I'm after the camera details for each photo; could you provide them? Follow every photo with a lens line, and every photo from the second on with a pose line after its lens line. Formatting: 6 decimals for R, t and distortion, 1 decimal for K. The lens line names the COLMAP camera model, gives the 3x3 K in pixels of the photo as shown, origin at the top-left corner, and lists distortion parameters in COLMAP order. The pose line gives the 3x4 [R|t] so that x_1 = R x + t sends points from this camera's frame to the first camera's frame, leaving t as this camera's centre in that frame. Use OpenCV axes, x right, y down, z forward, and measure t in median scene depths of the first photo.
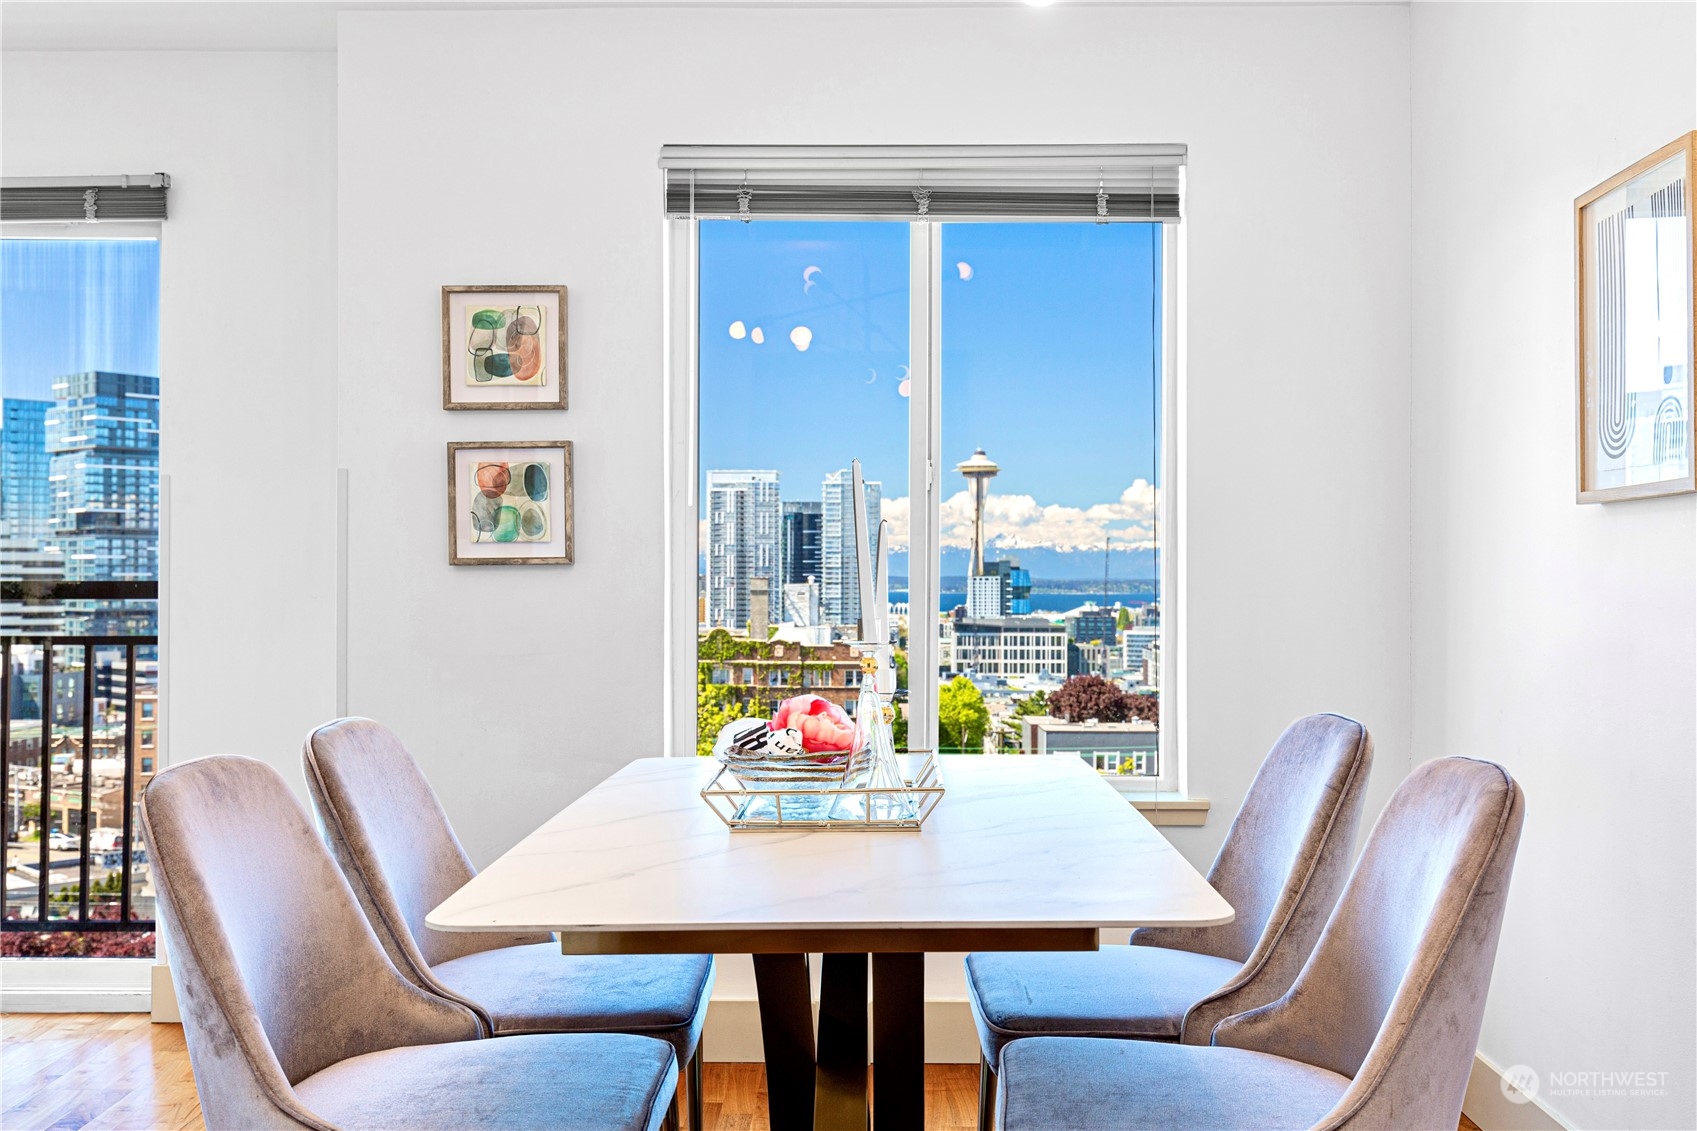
lens RADIAL K [[1621.8, 0, 848.5], [0, 1621.8, 565.5], [0, 0, 1]] dist [0.012141, -0.006661]
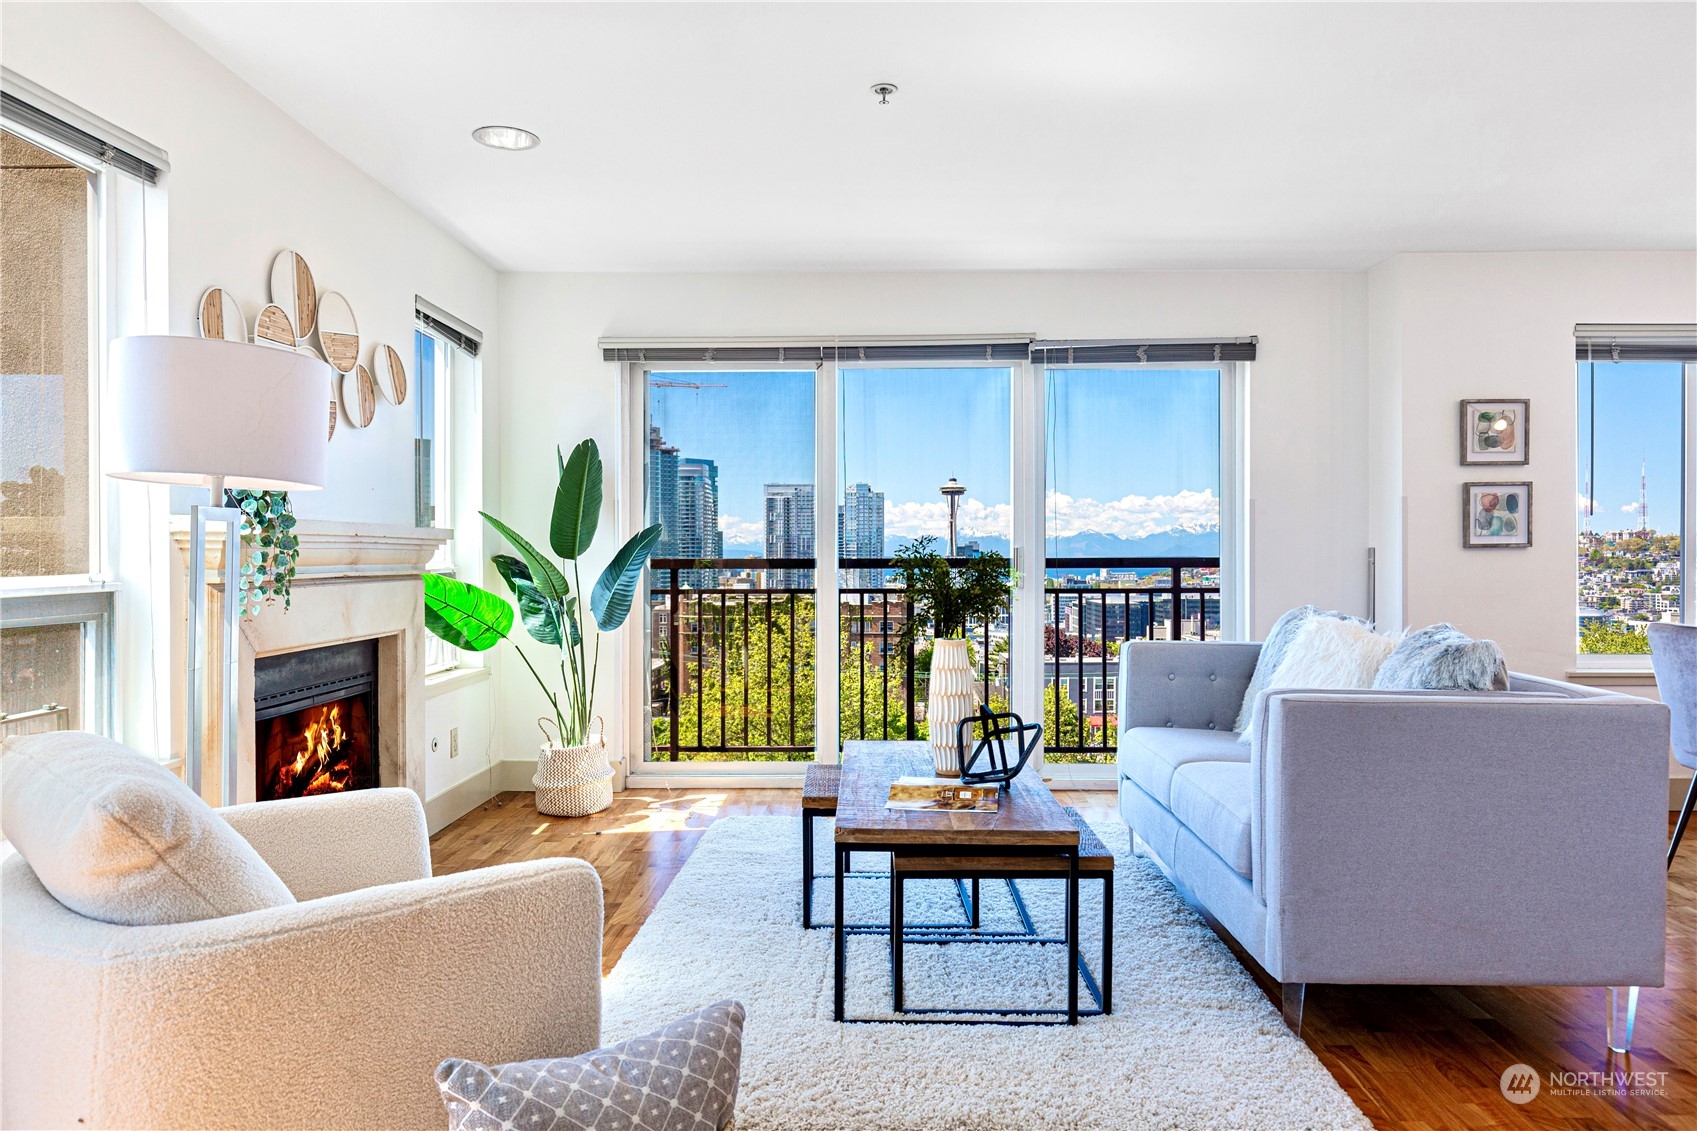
lens RADIAL K [[1113.5, 0, 844.5], [0, 1113.5, 560.2], [0, 0, 1]] dist [0.000895, -0.002760]
pose [[0.999838, -0.000714, -0.017996, -0.942243], [0.000893, 0.999950, 0.009964, 0.000772], [0.017988, -0.009978, 0.999788, -0.306305]]
